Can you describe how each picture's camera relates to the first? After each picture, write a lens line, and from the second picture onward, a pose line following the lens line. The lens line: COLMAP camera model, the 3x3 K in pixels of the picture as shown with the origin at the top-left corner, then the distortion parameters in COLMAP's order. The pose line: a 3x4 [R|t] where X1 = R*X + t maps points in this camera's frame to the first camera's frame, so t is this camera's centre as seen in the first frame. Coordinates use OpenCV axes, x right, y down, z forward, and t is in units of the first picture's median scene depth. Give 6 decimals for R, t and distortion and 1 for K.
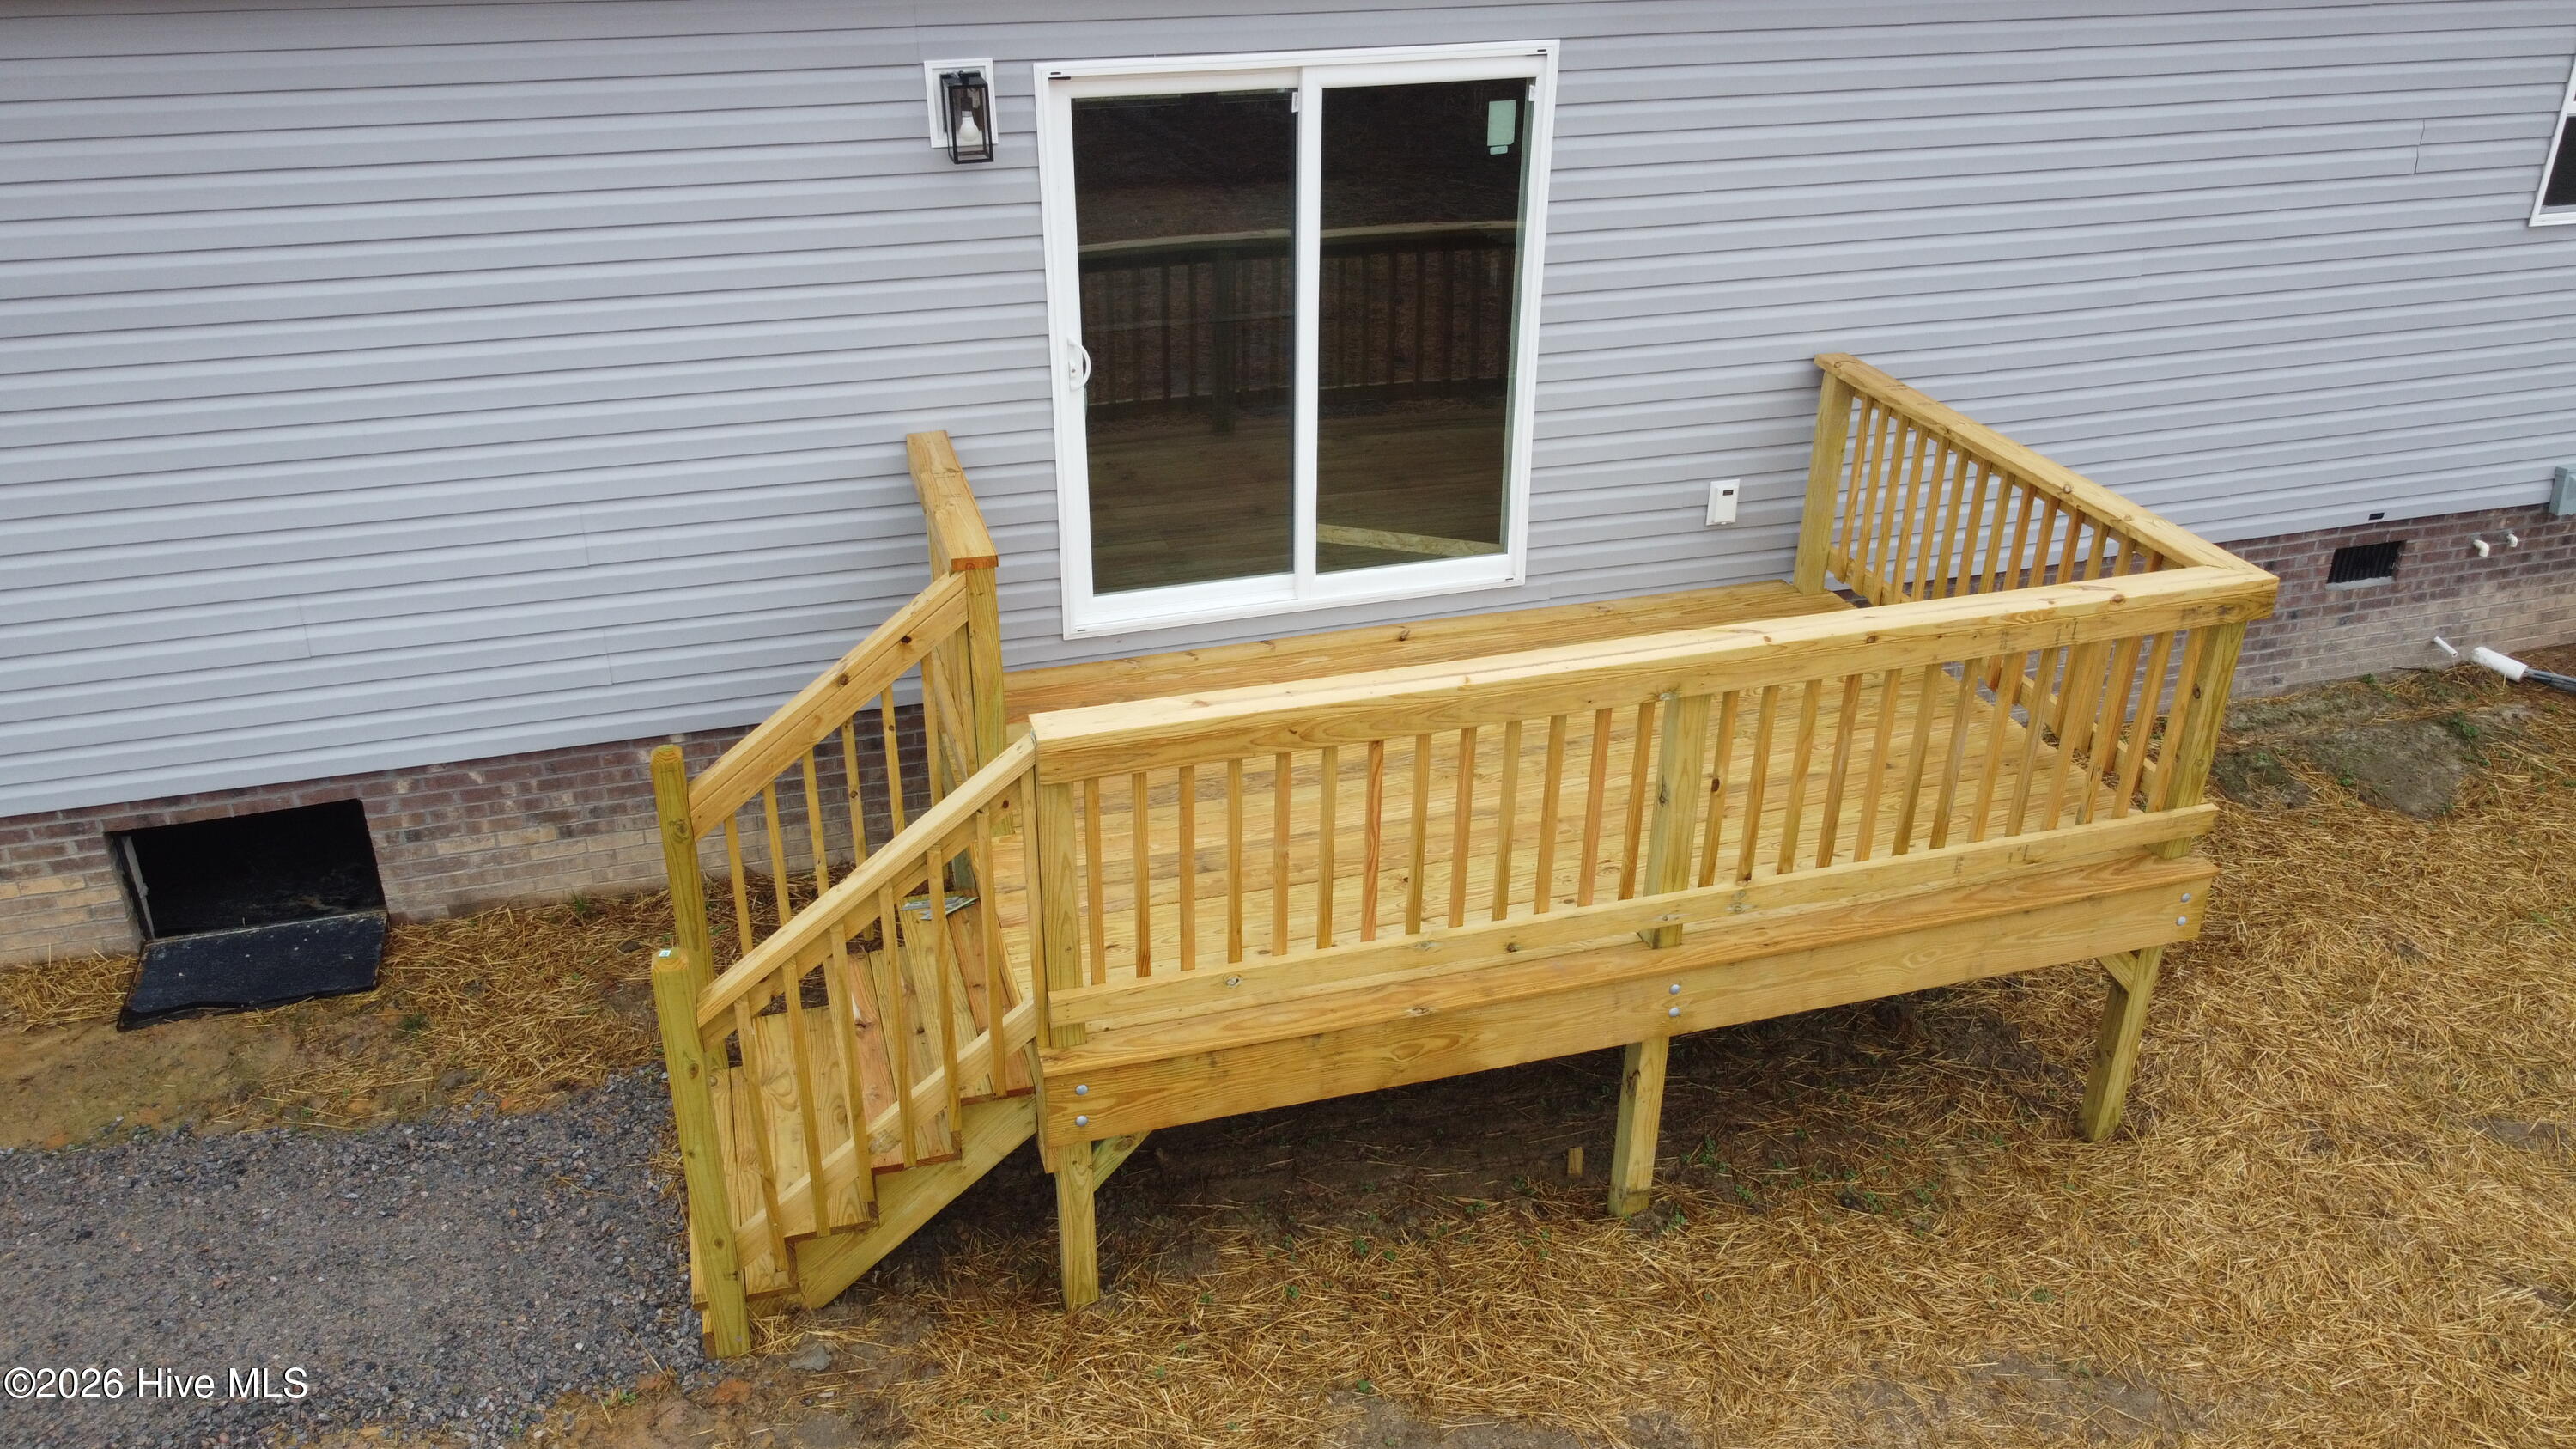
lens RADIAL K [[1951.0, 0, 1282.1], [0, 1951.0, 725.6], [0, 0, 1]] dist [0.002019, -0.005771]
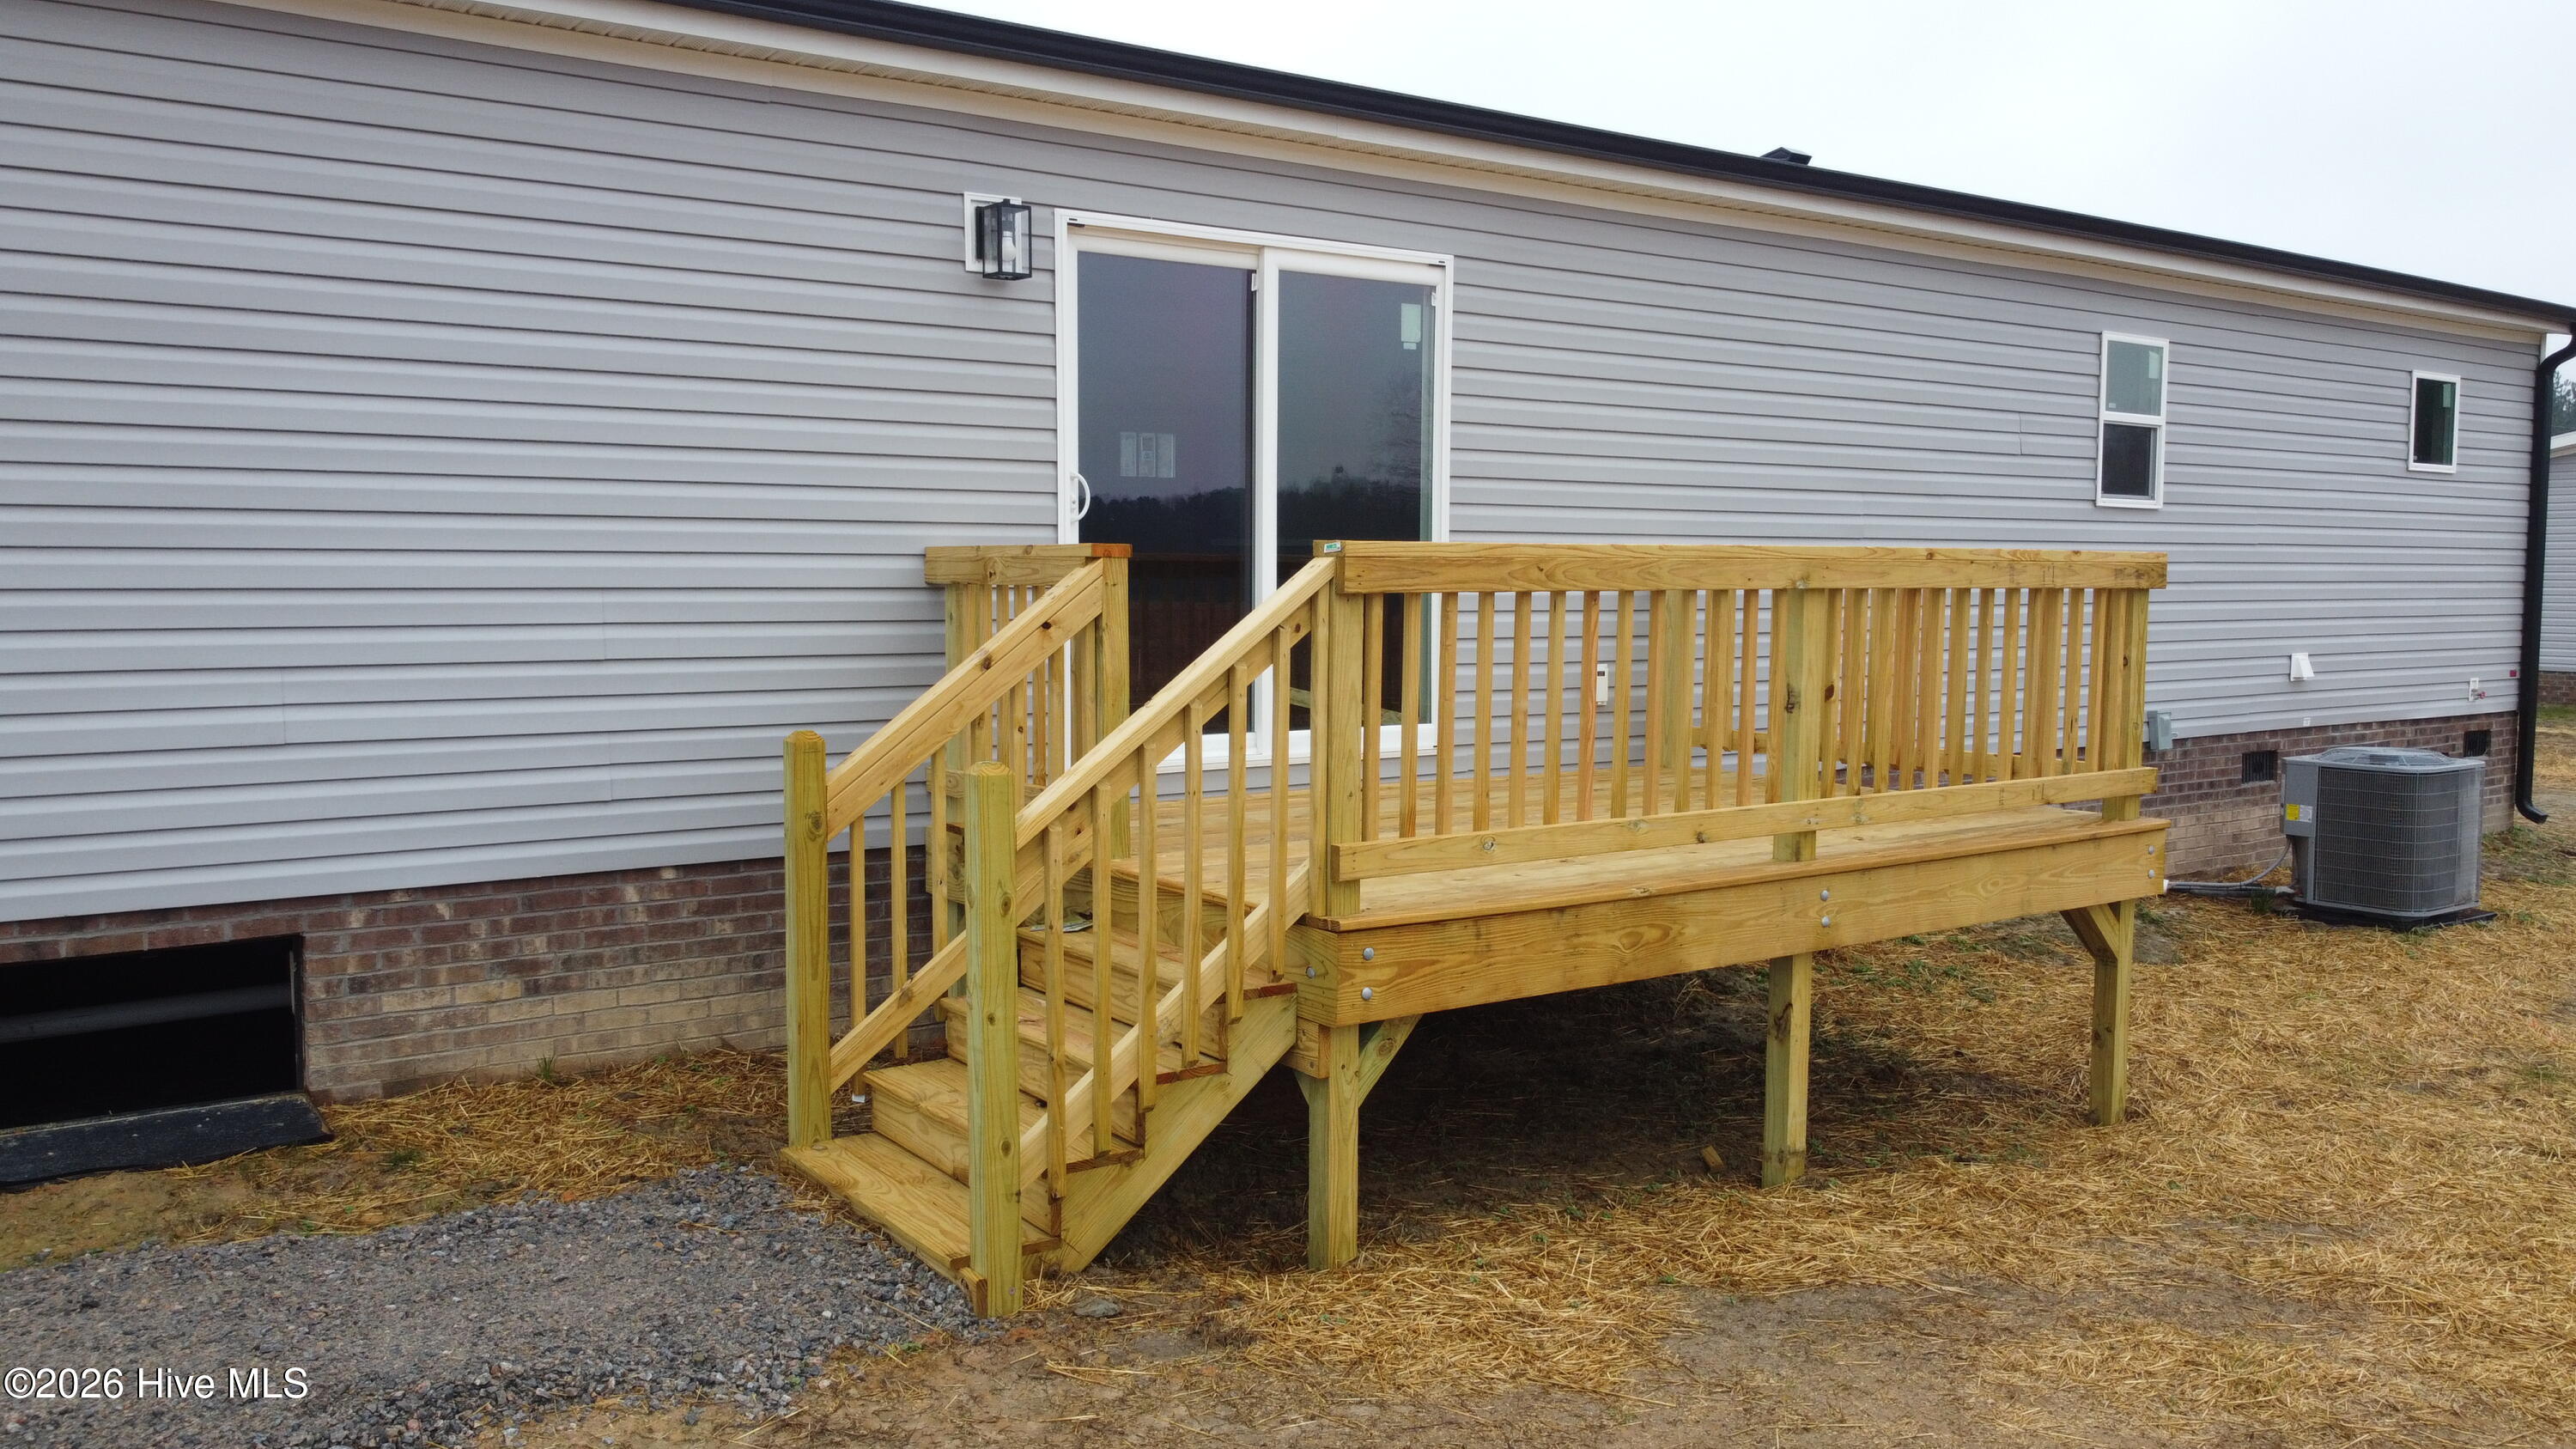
lens RADIAL K [[1951.0, 0, 1287.1], [0, 1951.0, 719.6], [0, 0, 1]] dist [0.002019, -0.005771]
pose [[0.948812, -0.023771, 0.314947, -0.341003], [0.142533, 0.922078, -0.359800, 0.326011], [-0.281853, 0.386272, 0.878267, 0.102751]]
